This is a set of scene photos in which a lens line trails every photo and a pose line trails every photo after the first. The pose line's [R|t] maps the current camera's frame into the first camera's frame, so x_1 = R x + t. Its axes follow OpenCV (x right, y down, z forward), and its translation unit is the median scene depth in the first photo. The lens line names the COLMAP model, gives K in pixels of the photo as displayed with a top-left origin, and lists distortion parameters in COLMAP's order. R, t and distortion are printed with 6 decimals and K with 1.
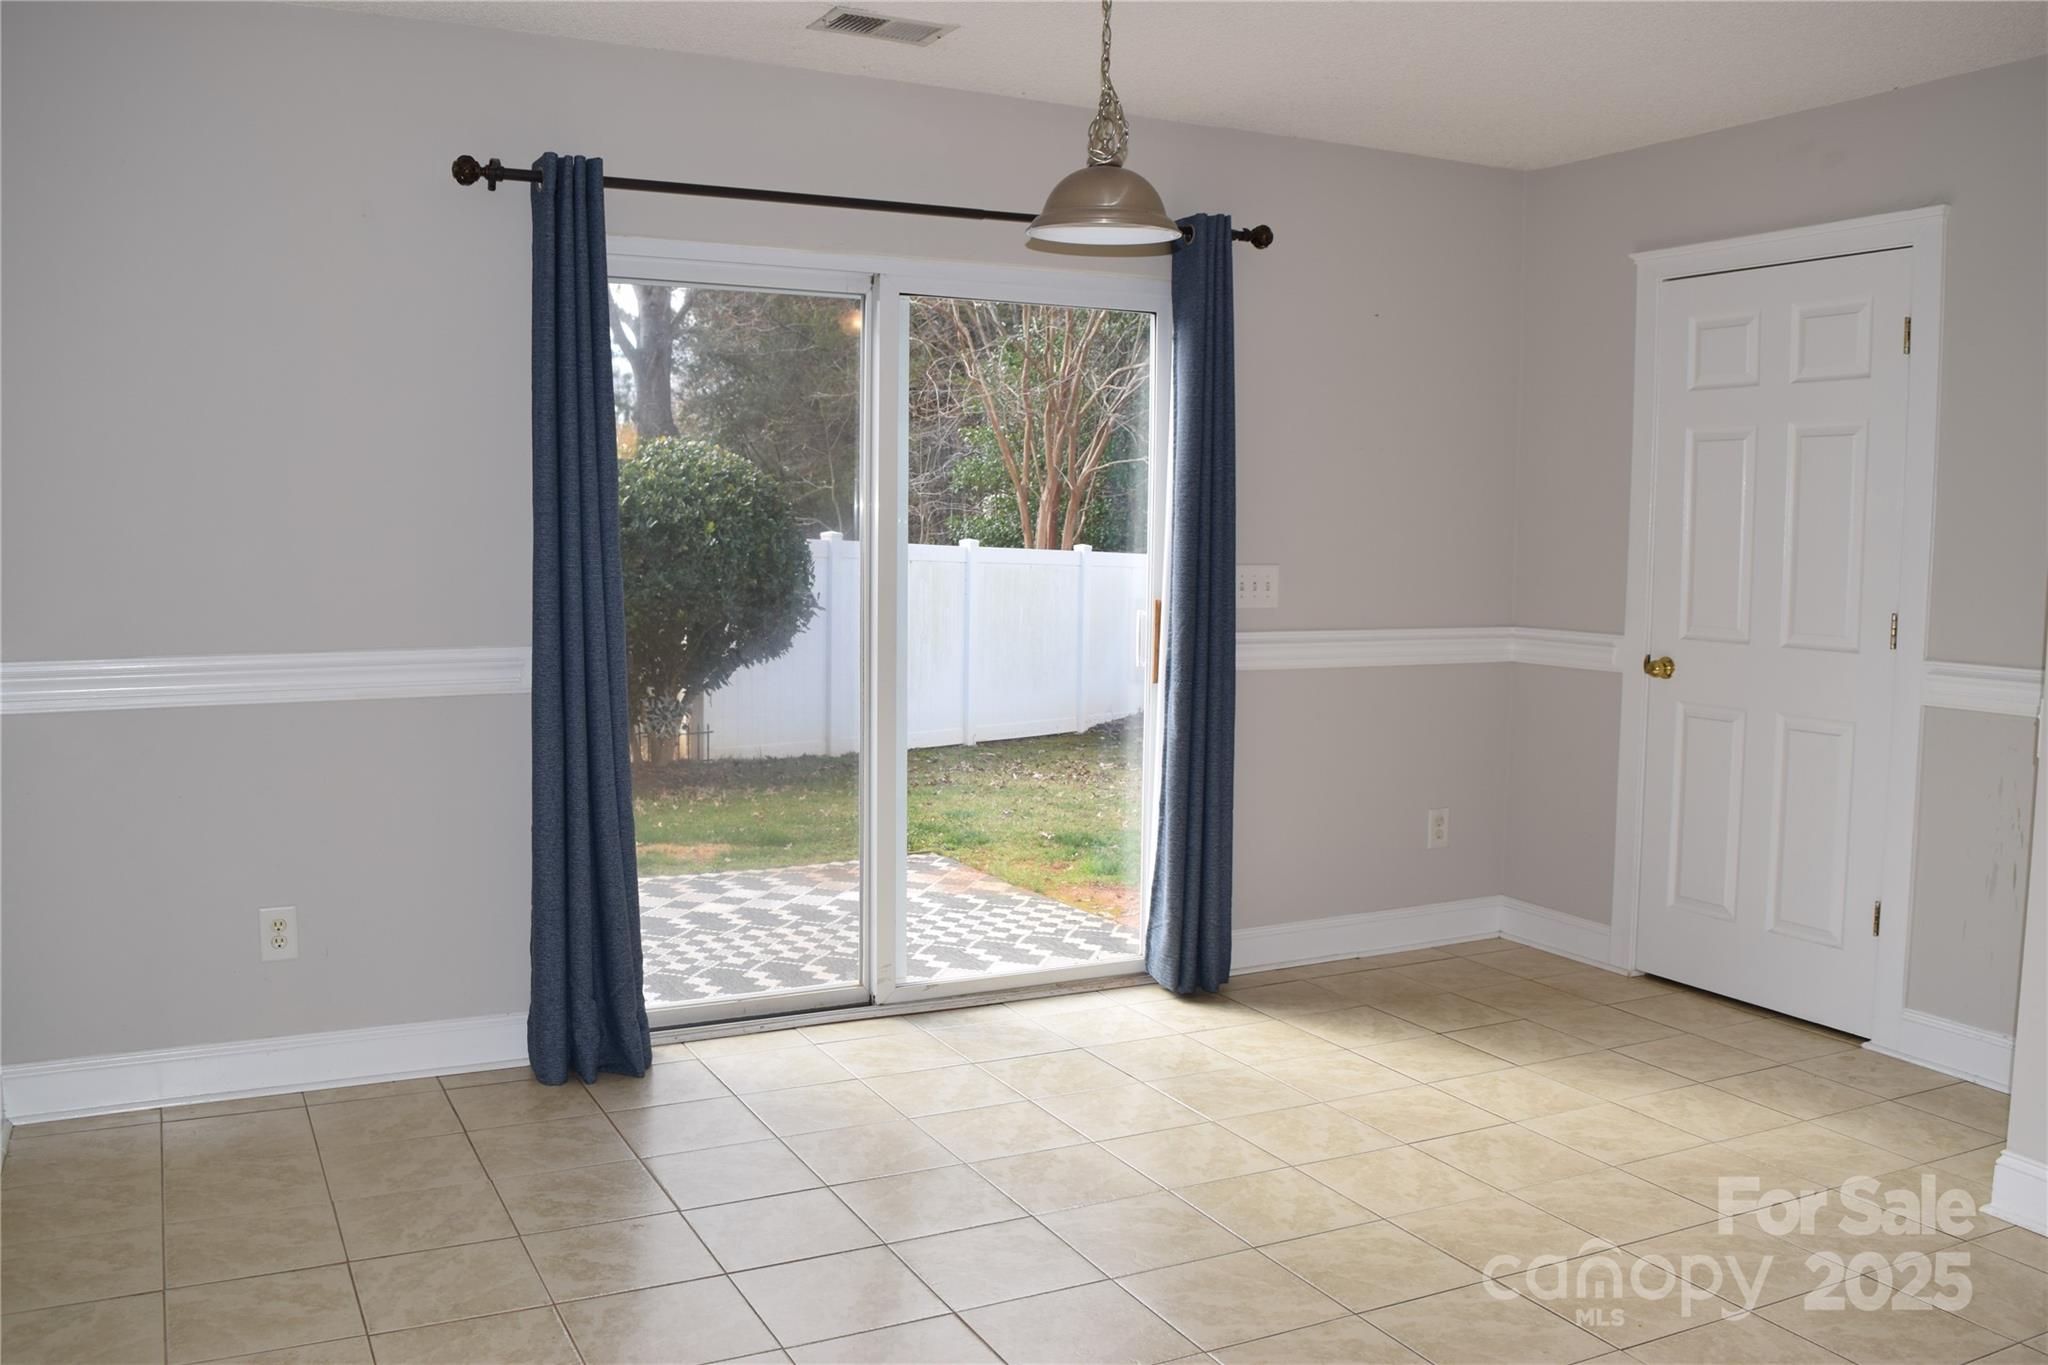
lens RADIAL K [[1725.9, 0, 1022.3], [0, 1725.9, 681.3], [0, 0, 1]] dist [-0.090538, 0.019463]
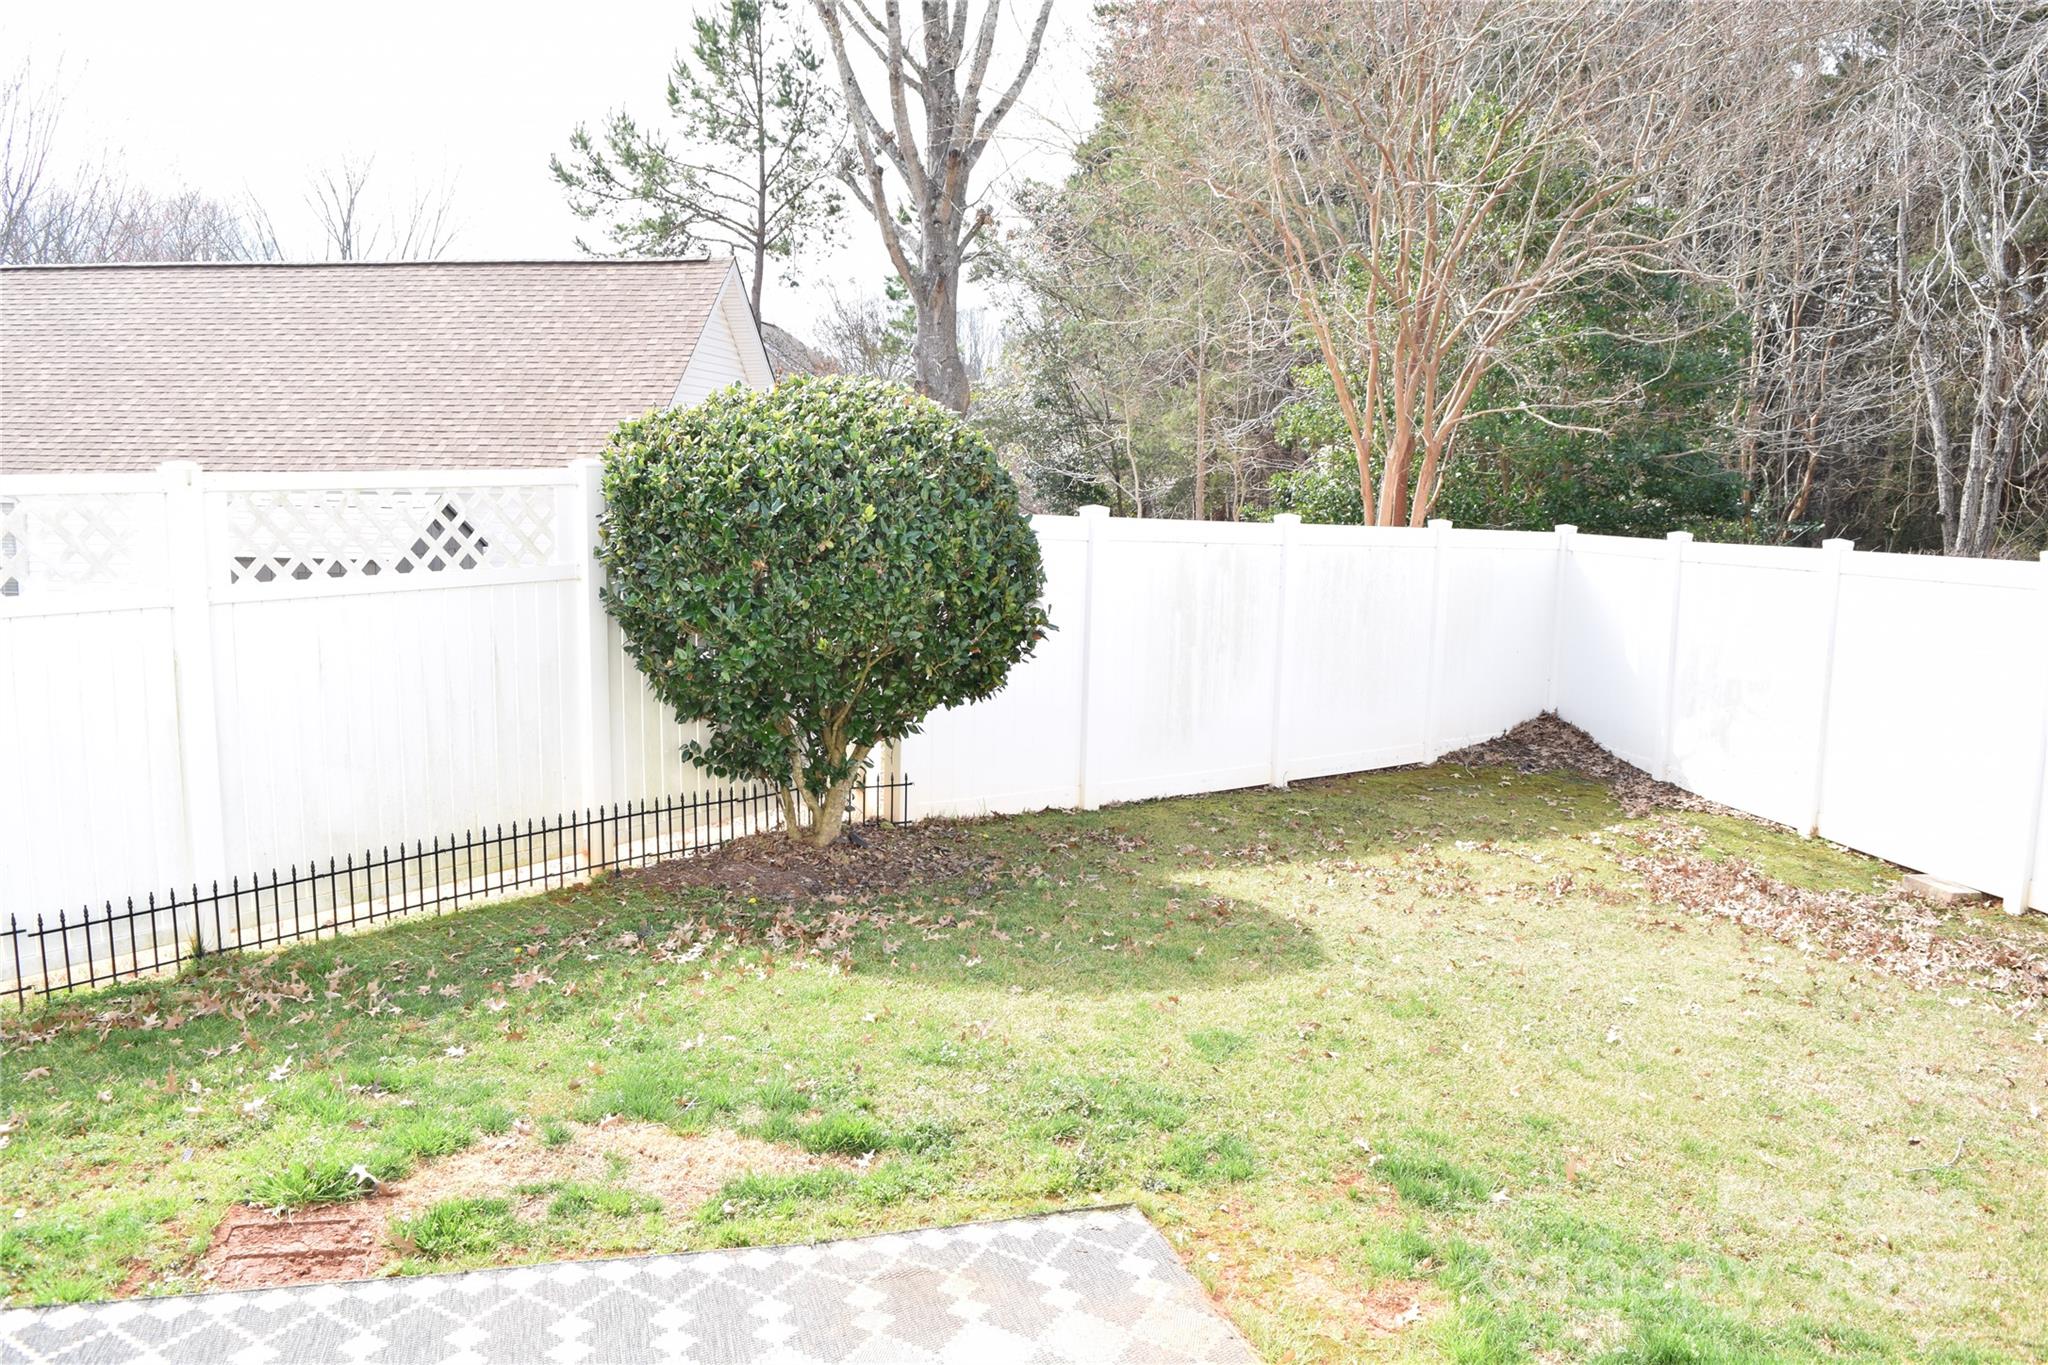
lens RADIAL K [[1630.1, 0, 1030.3], [0, 1630.1, 681.7], [0, 0, 1]] dist [-0.097505, 0.026471]
pose [[0.979146, 0.037570, -0.199655, 0.003144], [-0.028633, 0.998463, 0.047463, -0.037523], [0.201131, -0.040756, 0.978716, 0.267176]]
